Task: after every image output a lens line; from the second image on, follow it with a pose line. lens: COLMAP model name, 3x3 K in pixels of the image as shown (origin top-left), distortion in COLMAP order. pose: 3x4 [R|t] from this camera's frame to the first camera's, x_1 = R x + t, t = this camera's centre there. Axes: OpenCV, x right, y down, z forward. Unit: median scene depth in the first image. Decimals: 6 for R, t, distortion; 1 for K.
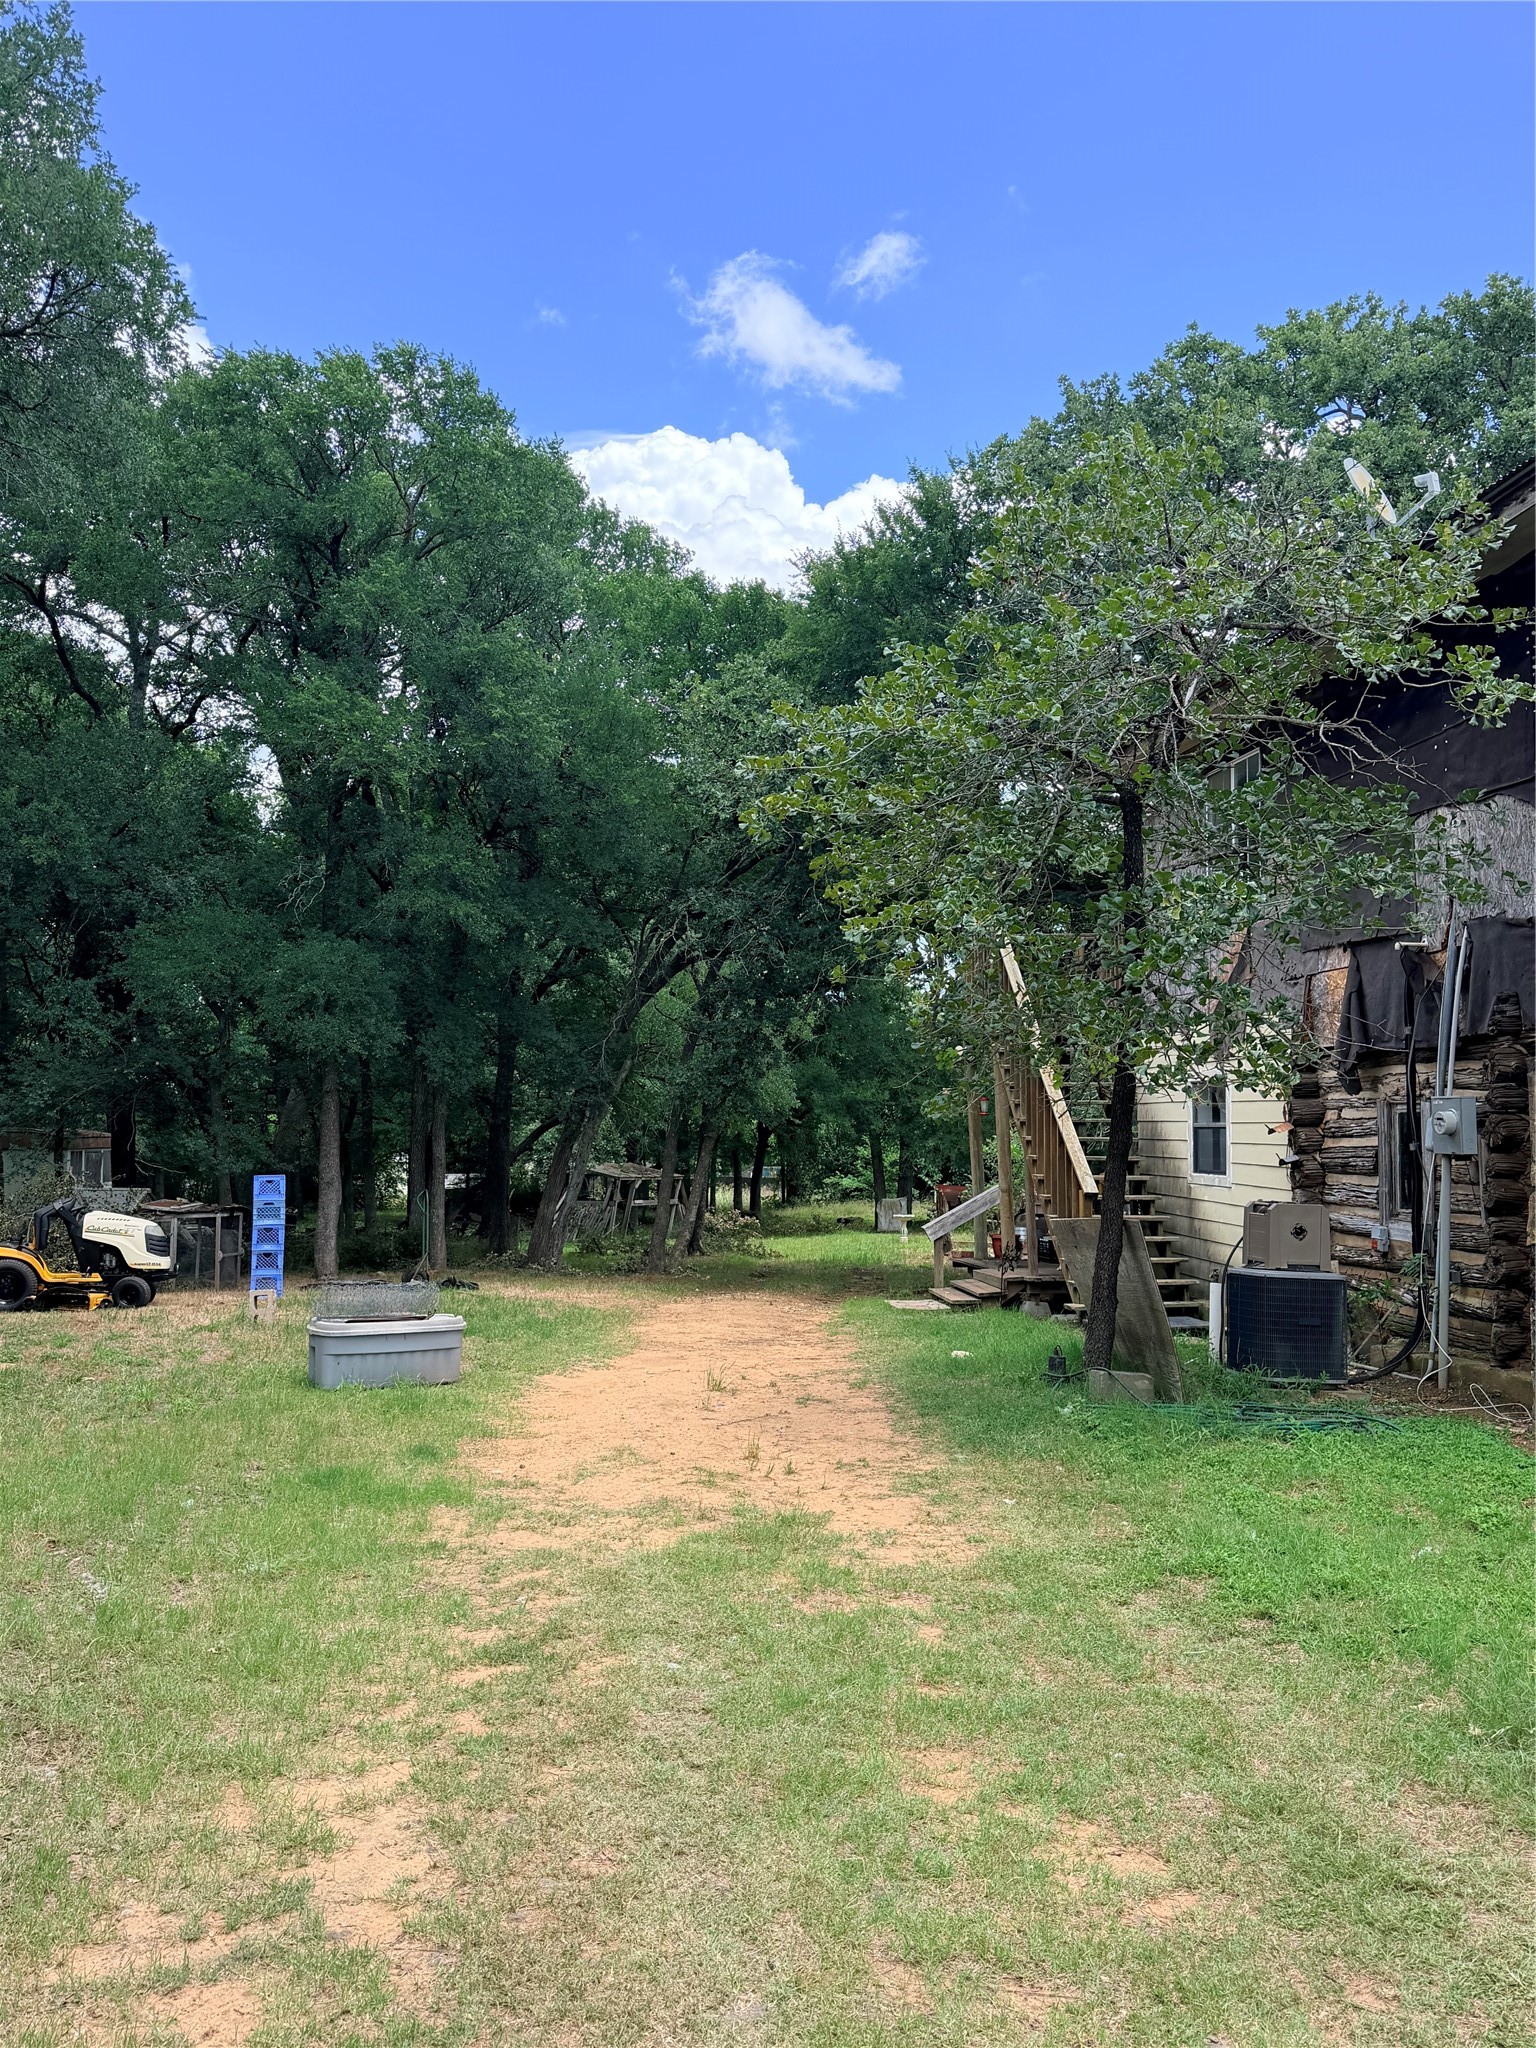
lens RADIAL K [[1660.7, 0, 768.0], [0, 1660.7, 1024.0], [0, 0, 1]] dist [0.072131, -0.000126]
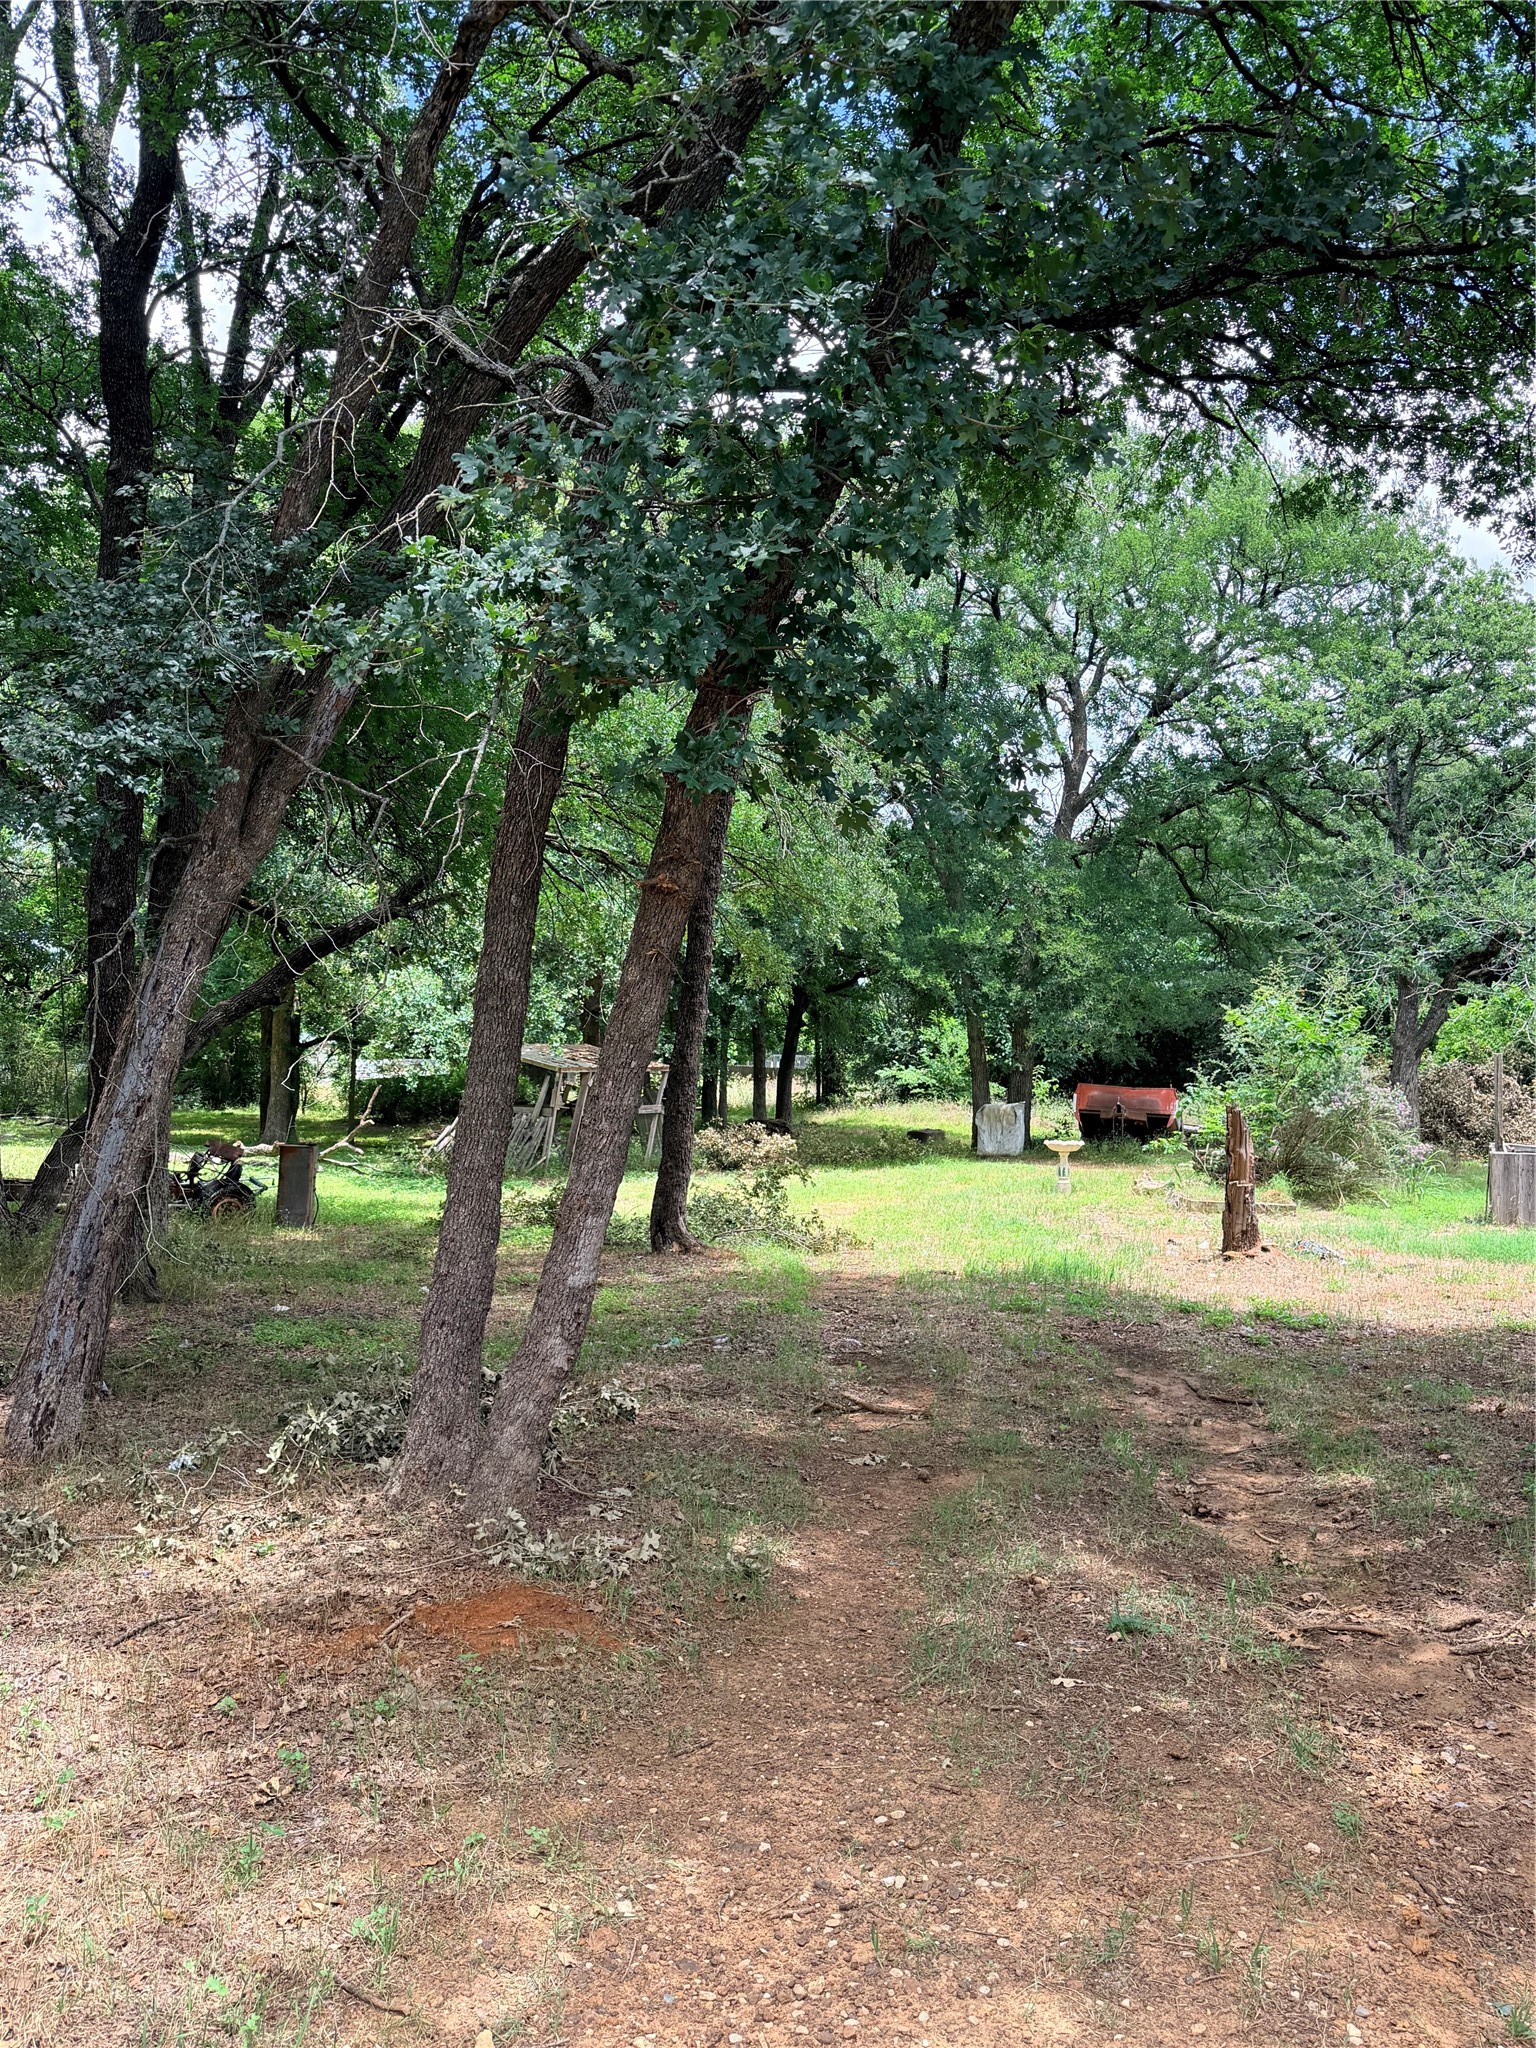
lens RADIAL K [[1660.7, 0, 768.0], [0, 1660.7, 1024.0], [0, 0, 1]] dist [0.072131, -0.000126]
pose [[0.999902, 0.010128, -0.009711, -0.007805], [-0.009455, 0.997712, 0.066937, 0.027134], [0.010367, -0.066838, 0.997710, 0.305497]]
